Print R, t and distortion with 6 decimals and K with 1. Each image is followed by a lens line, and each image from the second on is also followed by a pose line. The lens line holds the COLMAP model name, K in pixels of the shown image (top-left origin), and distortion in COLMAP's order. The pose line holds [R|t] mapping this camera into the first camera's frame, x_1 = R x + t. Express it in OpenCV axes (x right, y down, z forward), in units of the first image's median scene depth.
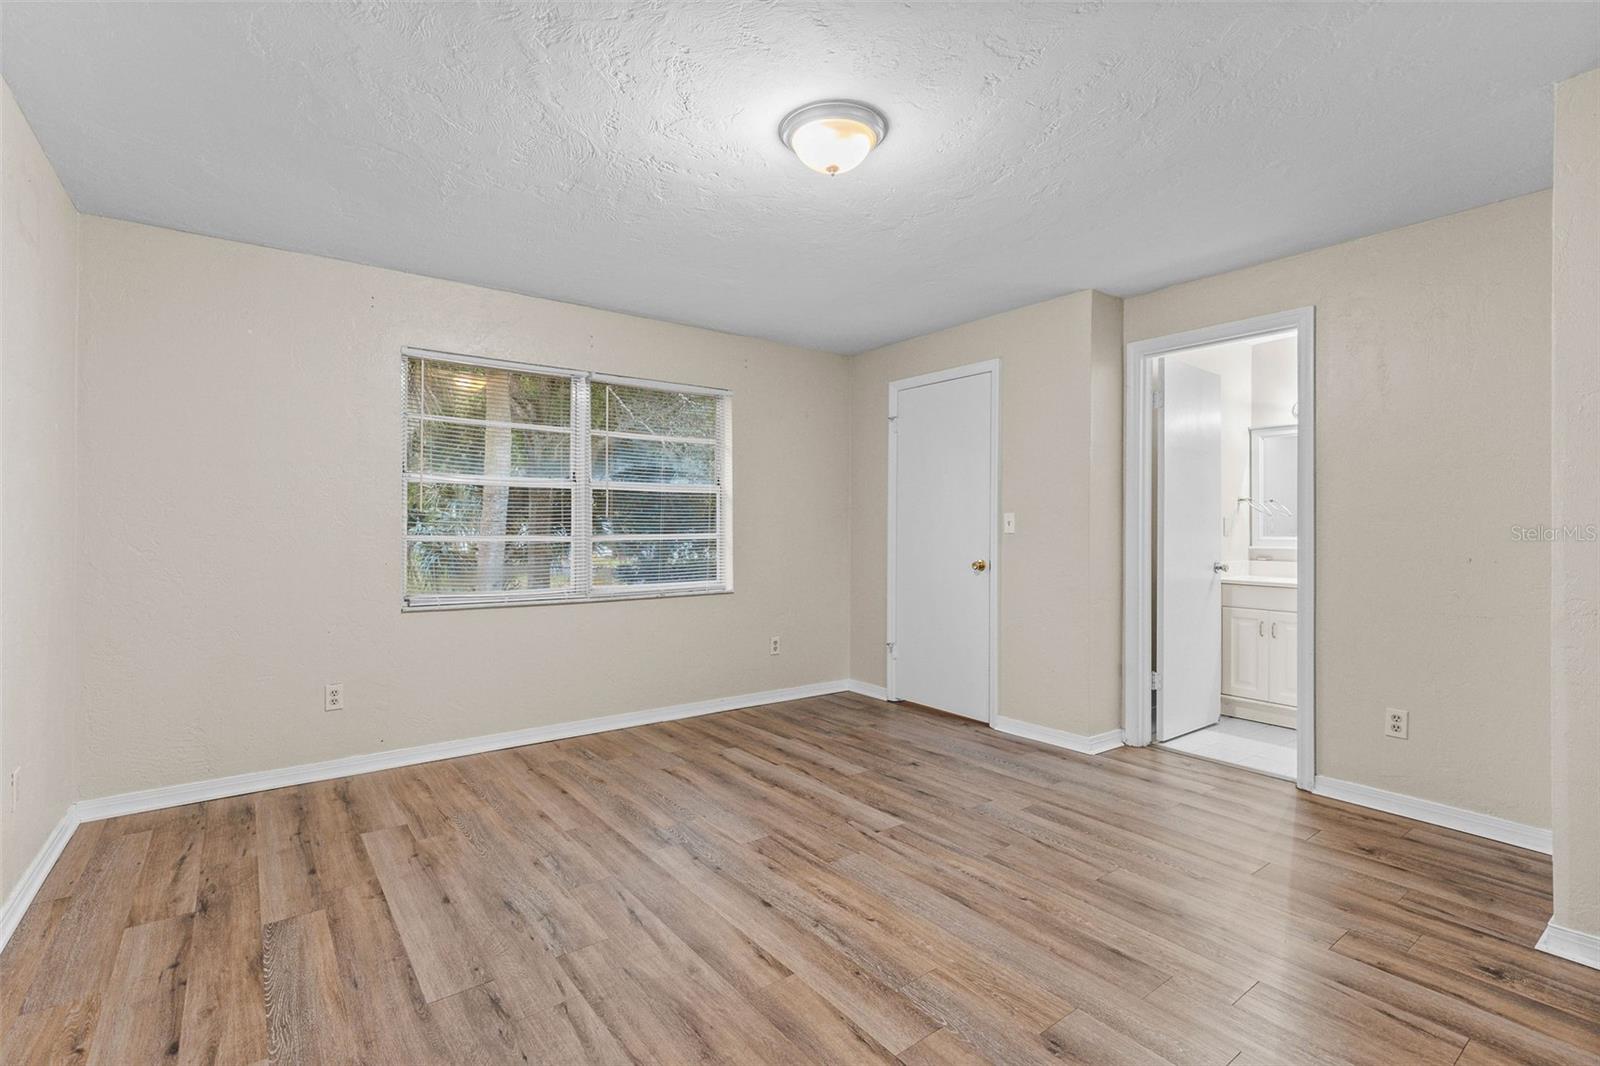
lens RADIAL K [[719.1, 0, 801.2], [0, 719.1, 520.2], [0, 0, 1]] dist [0.002811, -0.000132]
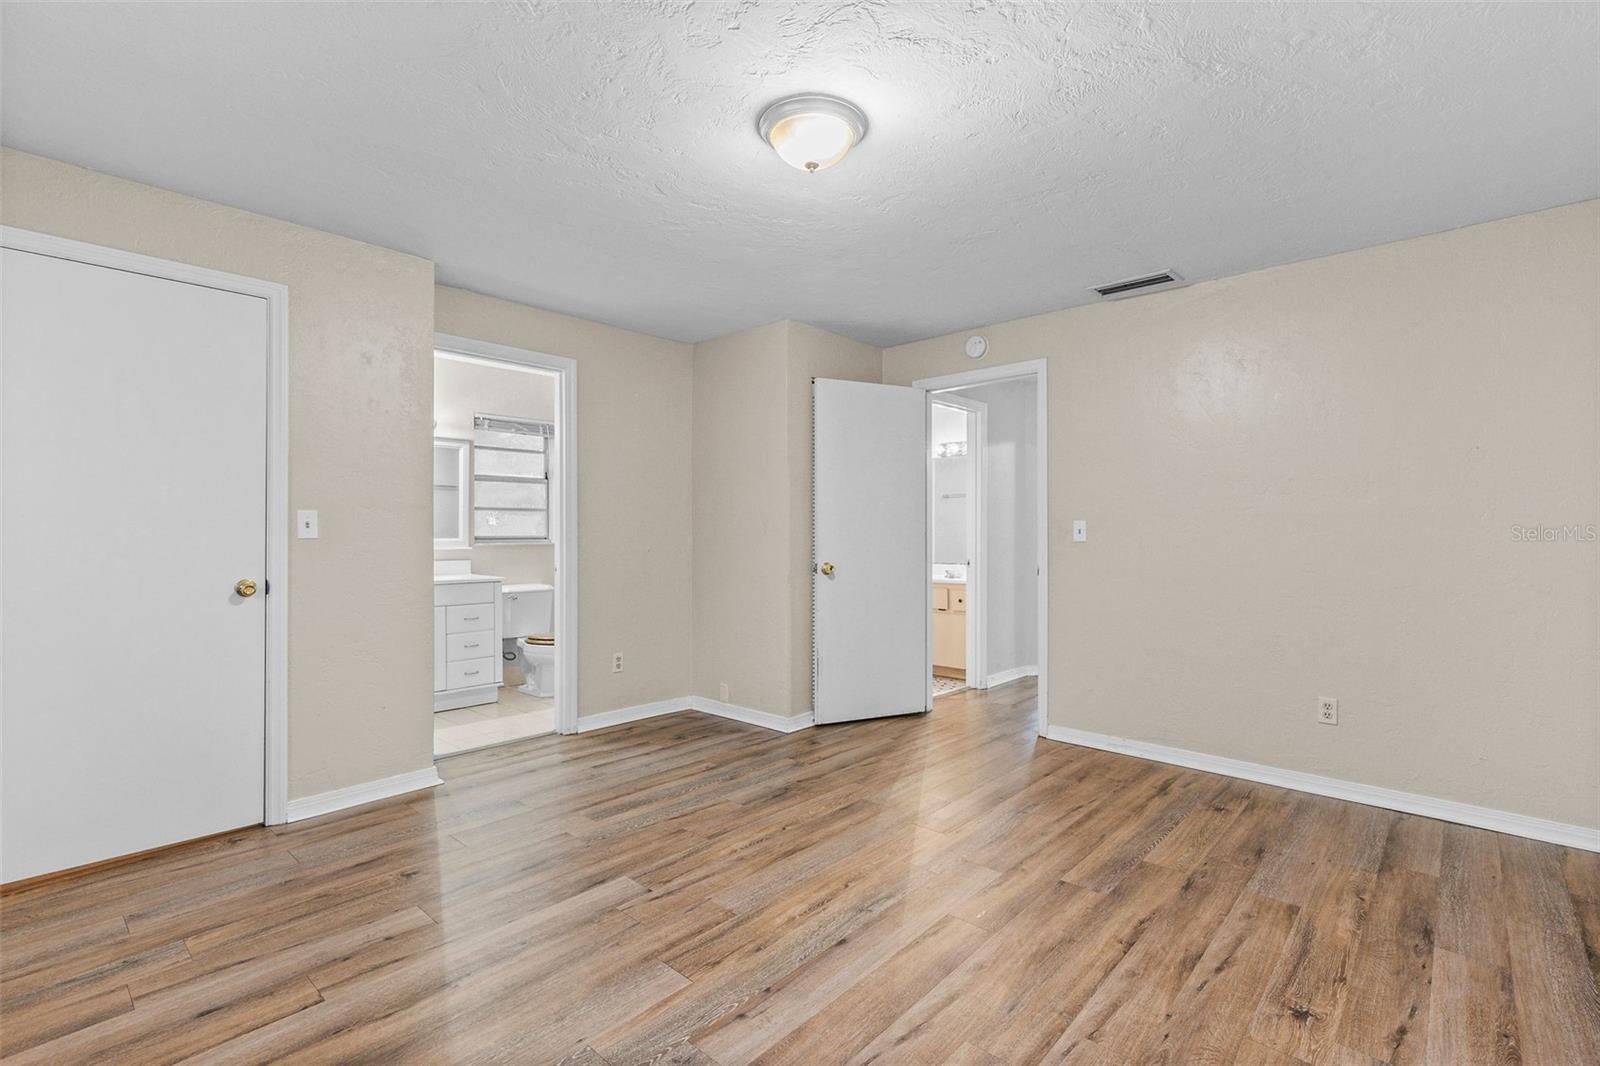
lens RADIAL K [[719.1, 0, 801.2], [0, 719.1, 520.2], [0, 0, 1]] dist [0.002811, -0.000132]
pose [[-0.160338, 0.009530, 0.987016, -0.738206], [-0.008637, 0.999902, -0.011057, 0.005376], [-0.987024, -0.010297, -0.160240, 0.935971]]
